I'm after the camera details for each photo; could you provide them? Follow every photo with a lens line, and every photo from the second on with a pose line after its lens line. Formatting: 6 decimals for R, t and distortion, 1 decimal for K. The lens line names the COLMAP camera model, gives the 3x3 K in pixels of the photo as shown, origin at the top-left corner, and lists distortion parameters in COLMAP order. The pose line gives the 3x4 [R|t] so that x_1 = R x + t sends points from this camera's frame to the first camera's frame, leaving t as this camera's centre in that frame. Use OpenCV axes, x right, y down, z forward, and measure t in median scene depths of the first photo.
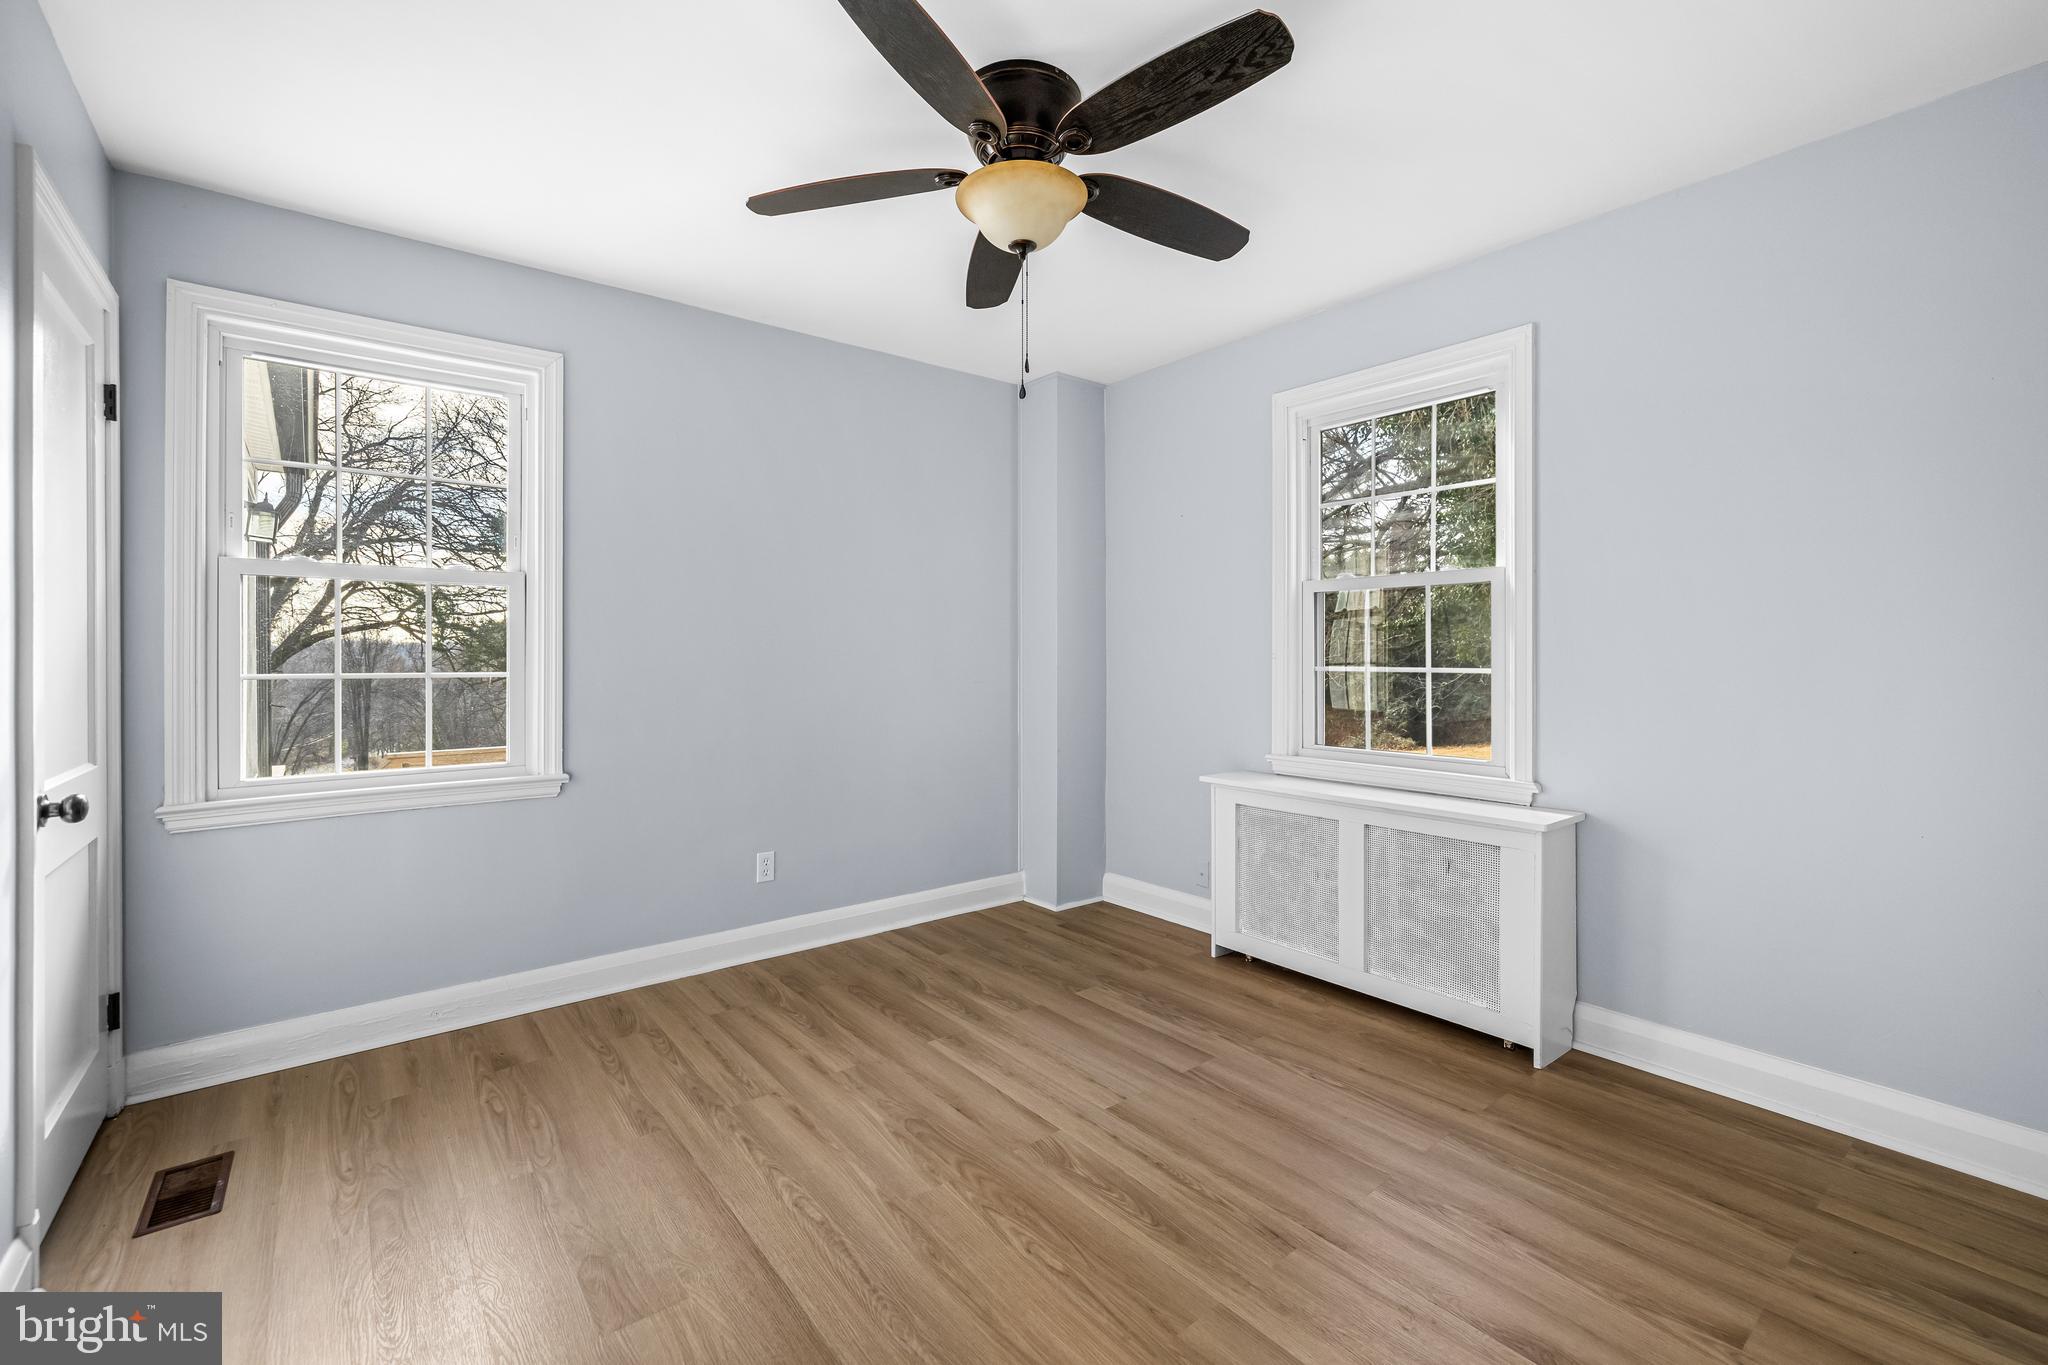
lens RADIAL K [[884.5, 0, 1025.5], [0, 884.5, 674.9], [0, 0, 1]] dist [0.004838, 0.000116]
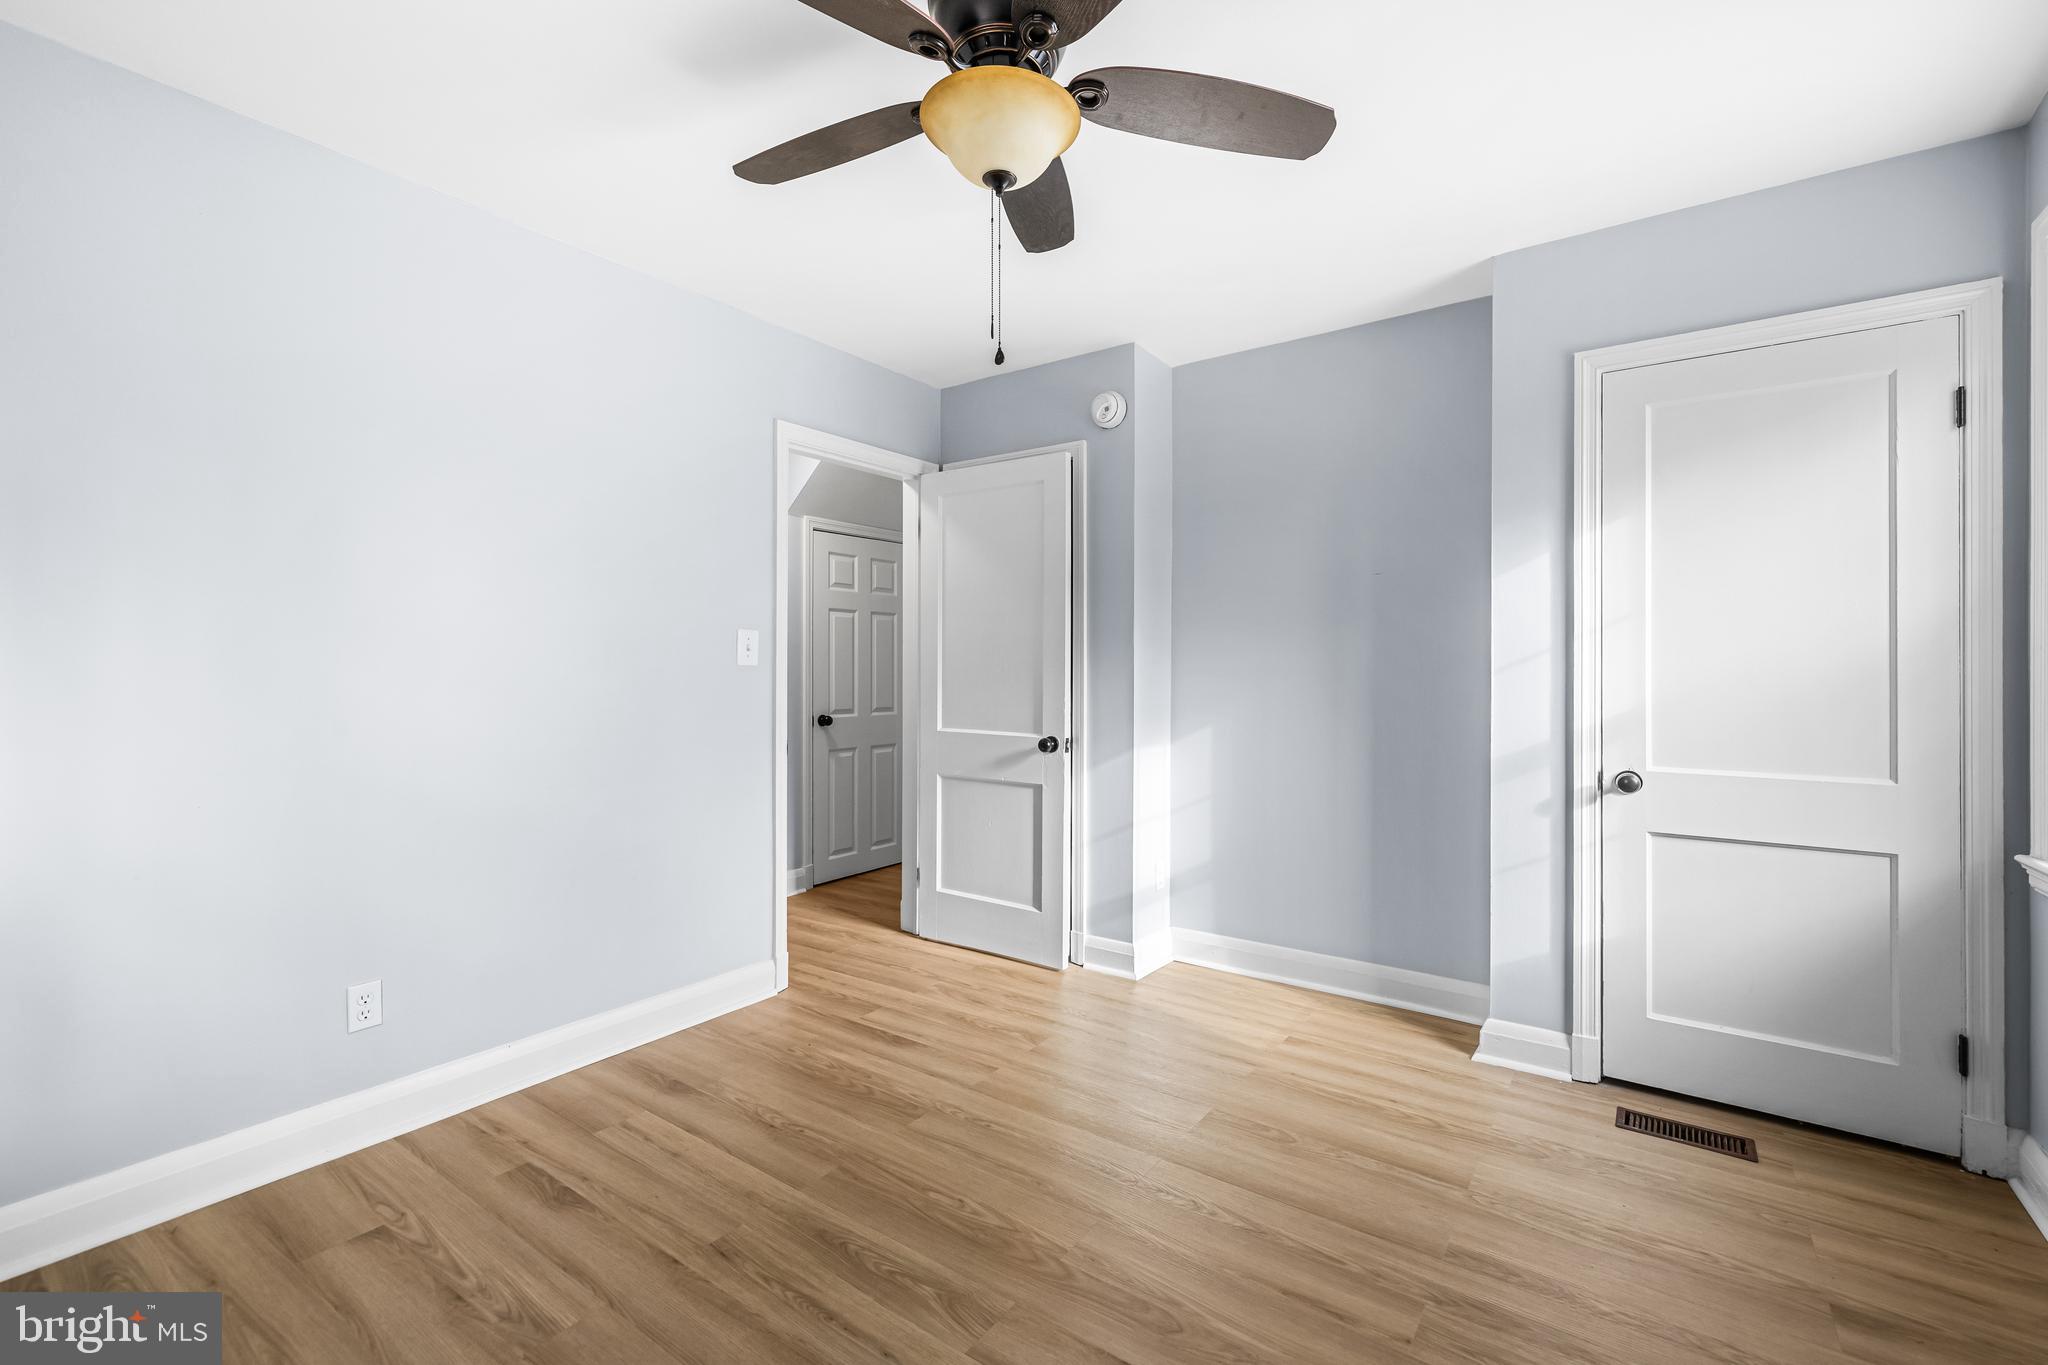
lens RADIAL K [[884.5, 0, 1025.5], [0, 884.5, 674.9], [0, 0, 1]] dist [0.004838, 0.000116]
pose [[-0.964137, -0.000828, -0.265405, 0.204458], [-0.004921, 0.999879, 0.014760, -0.036042], [0.265361, 0.015537, -0.964024, 1.910168]]
